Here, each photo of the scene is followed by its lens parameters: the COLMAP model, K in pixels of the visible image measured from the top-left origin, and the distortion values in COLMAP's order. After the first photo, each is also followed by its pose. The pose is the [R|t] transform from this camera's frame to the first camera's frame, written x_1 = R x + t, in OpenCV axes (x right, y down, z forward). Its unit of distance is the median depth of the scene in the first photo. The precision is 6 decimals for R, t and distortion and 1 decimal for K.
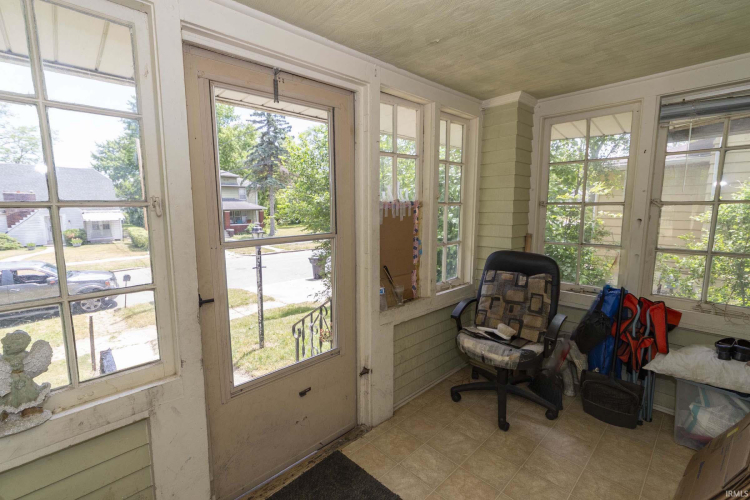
lens RADIAL K [[329.3, 0, 377.9], [0, 329.3, 244.5], [0, 0, 1]] dist [-0.003435, -0.001254]
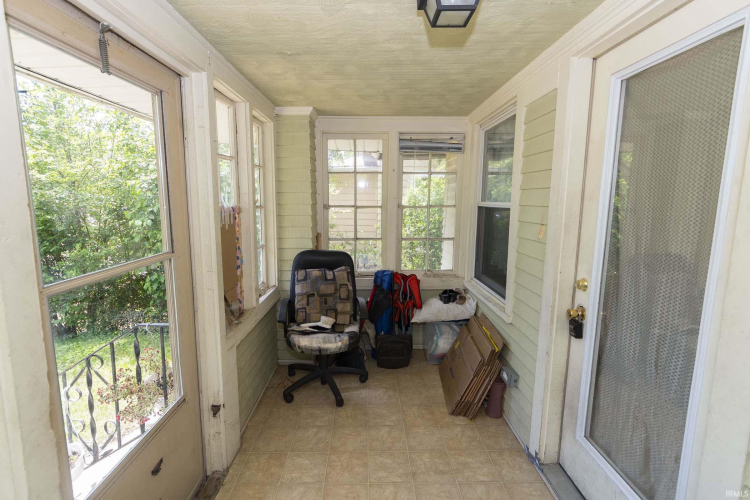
lens RADIAL K [[329.3, 0, 388.0], [0, 329.3, 241.1], [0, 0, 1]] dist [-0.003435, -0.001254]
pose [[0.679388, -0.080872, 0.729309, -0.267470], [0.077987, 0.996237, 0.037822, -0.037449], [-0.729624, 0.031181, 0.683138, 0.066852]]
